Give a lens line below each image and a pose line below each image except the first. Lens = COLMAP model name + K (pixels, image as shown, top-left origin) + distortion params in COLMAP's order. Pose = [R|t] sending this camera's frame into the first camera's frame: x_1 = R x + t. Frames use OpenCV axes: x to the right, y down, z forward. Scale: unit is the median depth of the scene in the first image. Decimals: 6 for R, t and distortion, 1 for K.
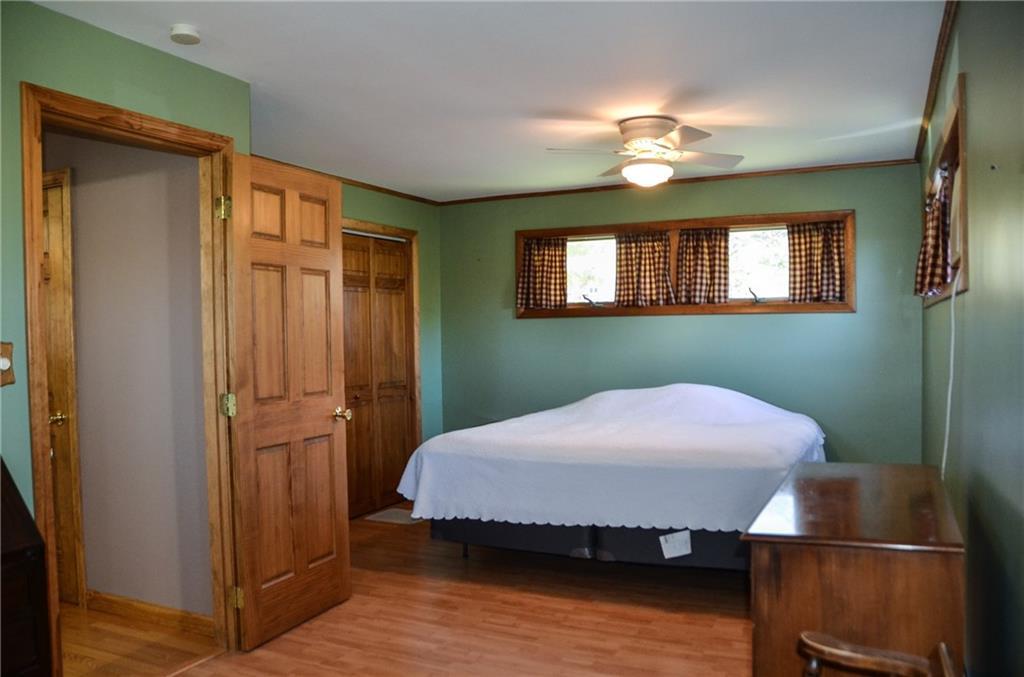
lens RADIAL K [[836.8, 0, 512.0], [0, 836.8, 338.5], [0, 0, 1]] dist [-0.089408, 0.005040]
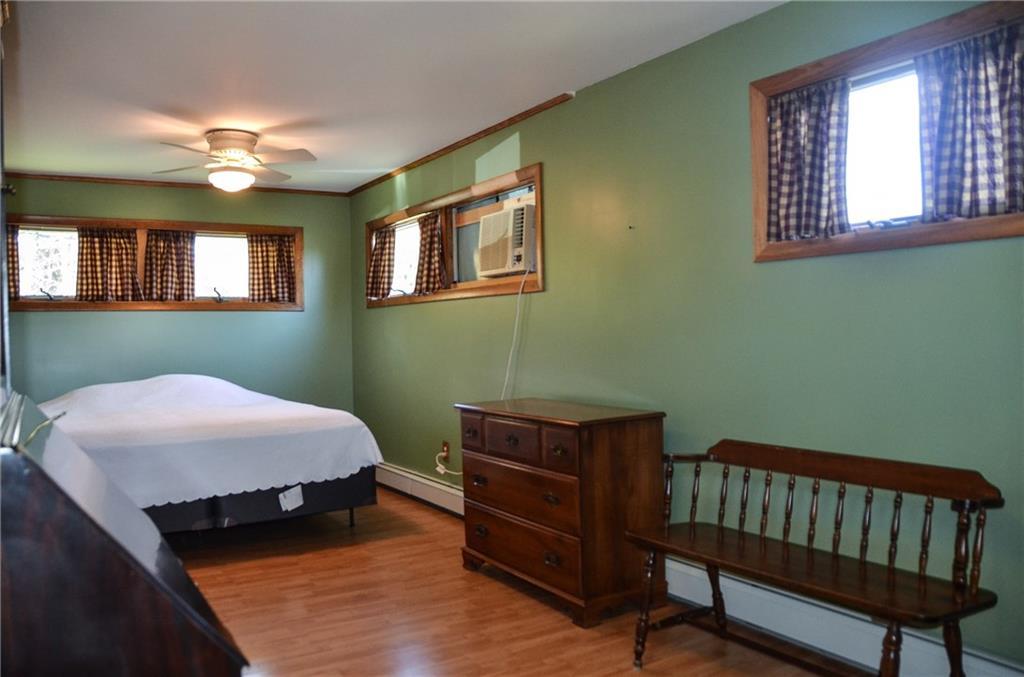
lens RADIAL K [[836.8, 0, 512.0], [0, 836.8, 338.5], [0, 0, 1]] dist [-0.089408, 0.005040]
pose [[0.545997, 0.000225, 0.837787, -0.435405], [0.019265, 0.999732, -0.012824, 0.029851], [-0.837566, 0.023142, 0.545846, 0.064223]]
